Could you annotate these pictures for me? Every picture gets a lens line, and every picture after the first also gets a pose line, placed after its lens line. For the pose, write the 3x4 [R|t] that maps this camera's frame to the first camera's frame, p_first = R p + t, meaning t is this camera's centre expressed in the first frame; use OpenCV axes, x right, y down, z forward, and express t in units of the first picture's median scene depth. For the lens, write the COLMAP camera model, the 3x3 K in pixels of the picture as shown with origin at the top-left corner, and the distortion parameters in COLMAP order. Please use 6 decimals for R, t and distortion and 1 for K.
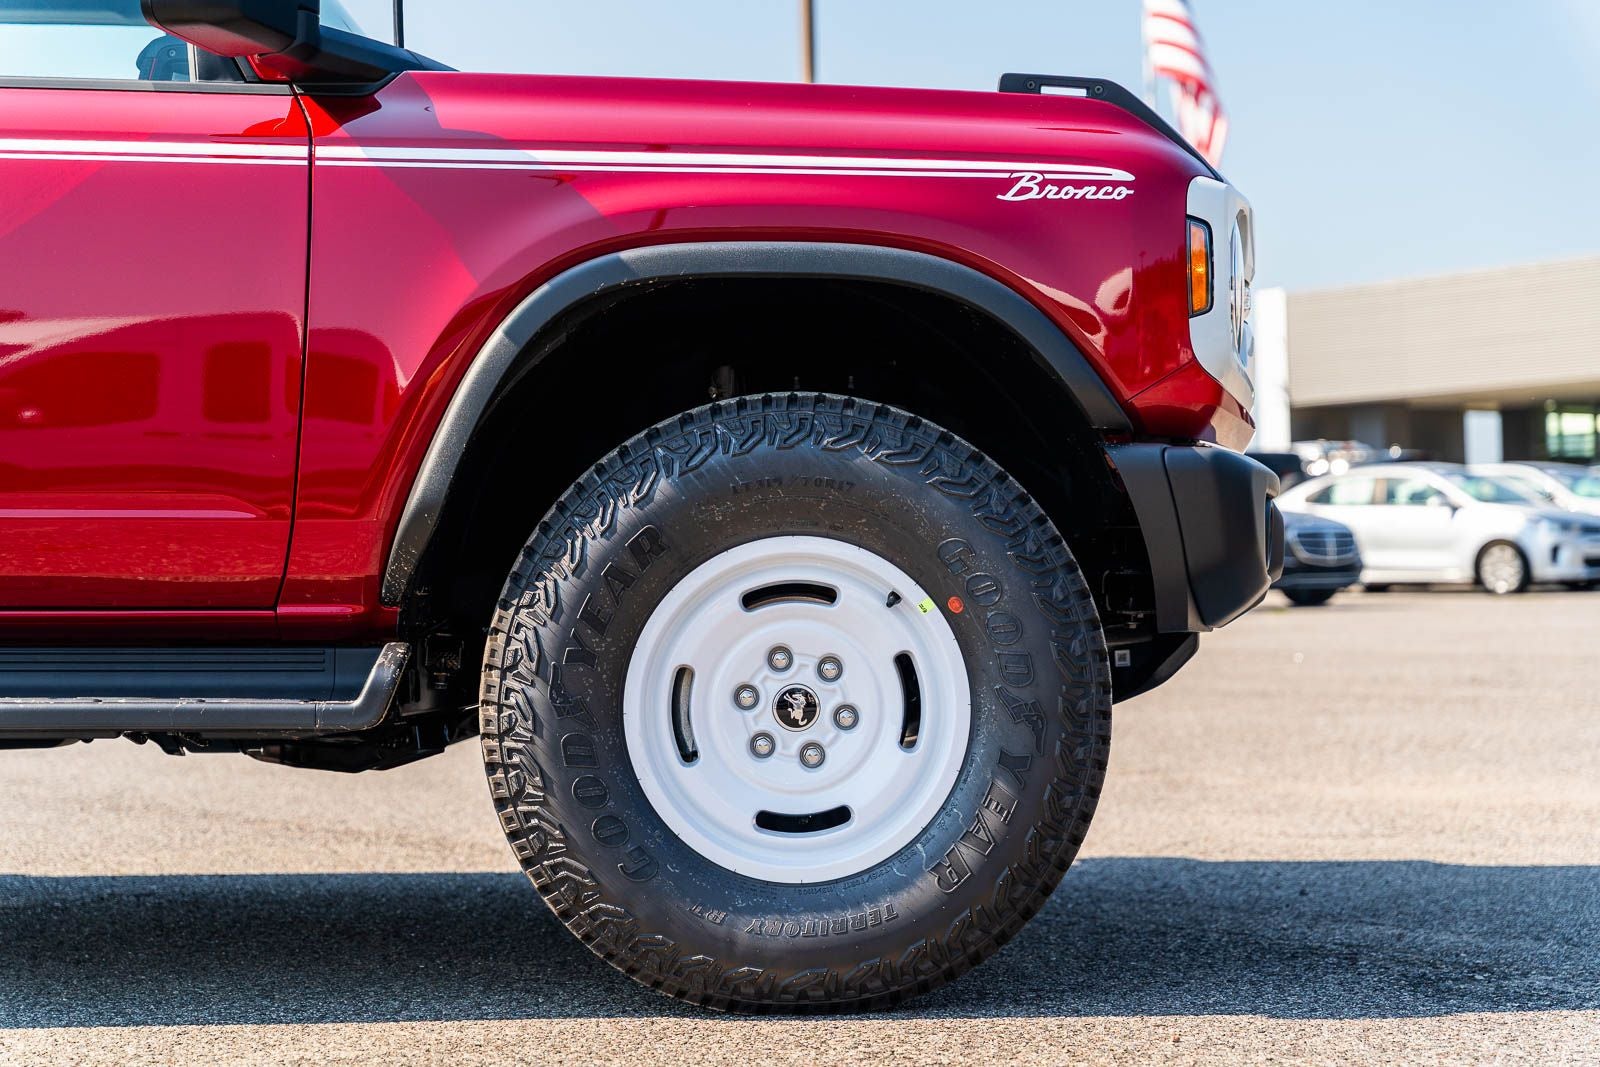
lens RADIAL K [[3081.0, 0, 871.4], [0, 3081.0, 496.3], [0, 0, 1]] dist [0.110106, 0.000000]
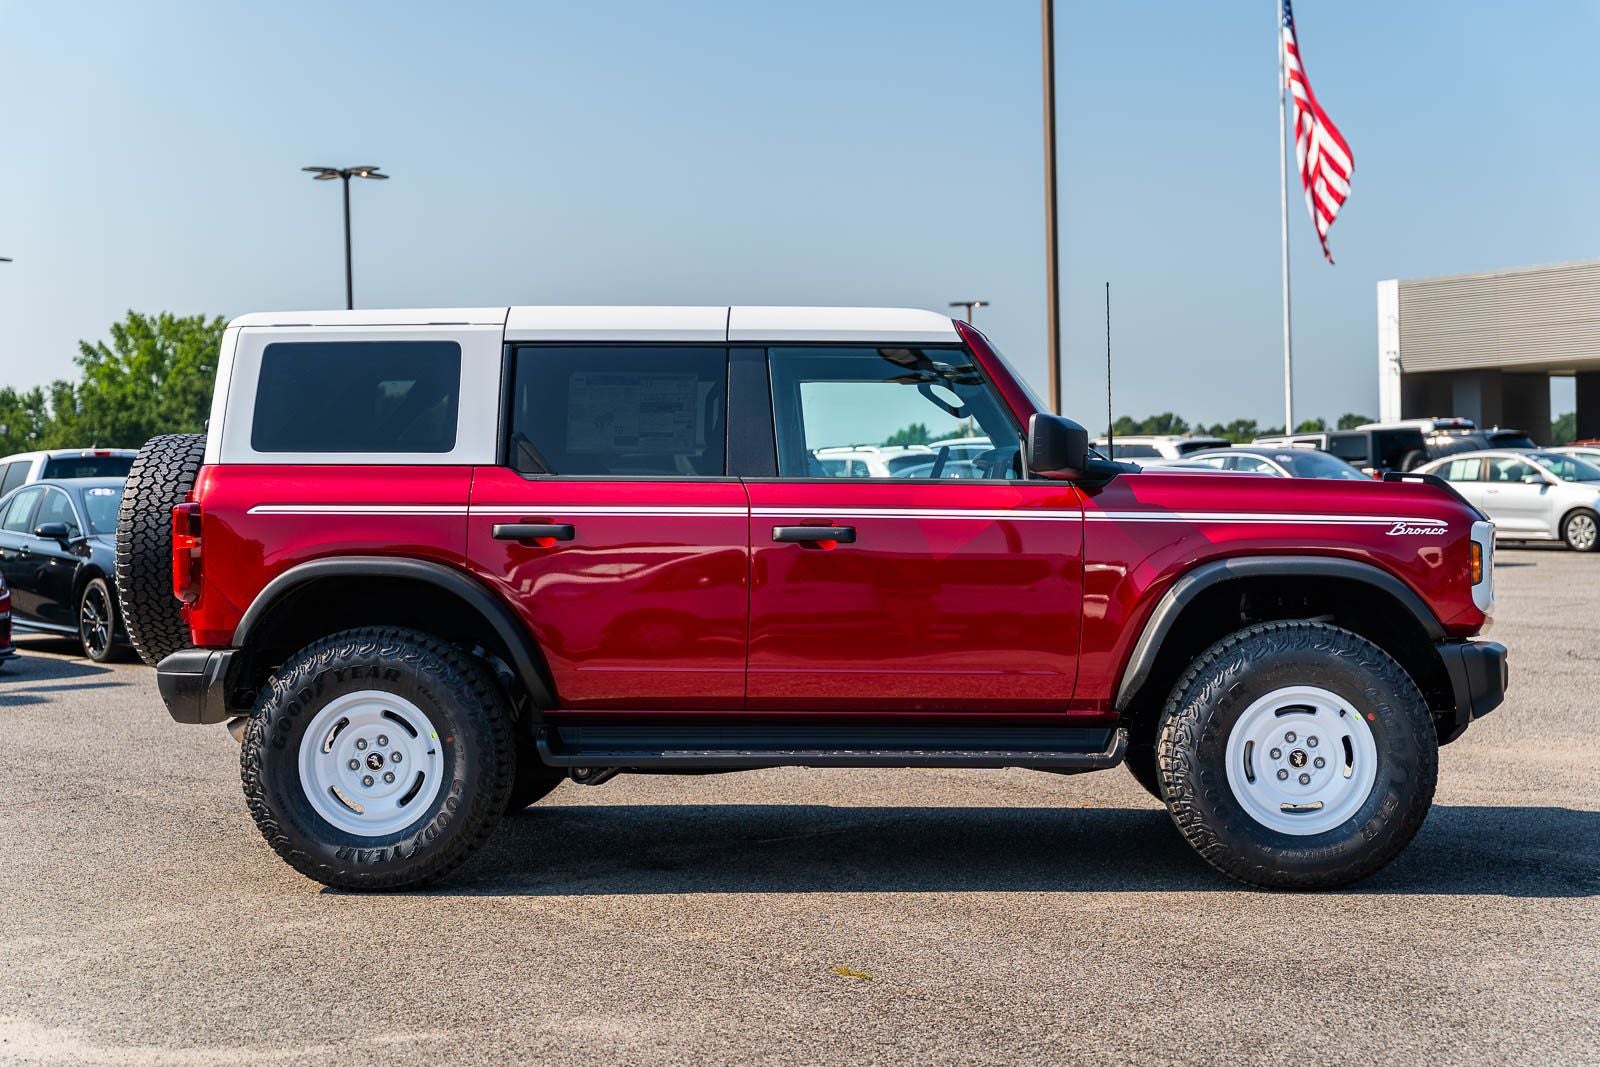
lens RADIAL K [[3081.0, 0, 724.5], [0, 3081.0, 471.3], [0, 0, 1]] dist [0.110106, 0.000000]
pose [[0.998117, 0.002661, -0.061287, -0.310231], [0.000089, 0.998995, 0.044822, -0.248988], [0.061344, -0.044743, 0.997113, -1.317281]]
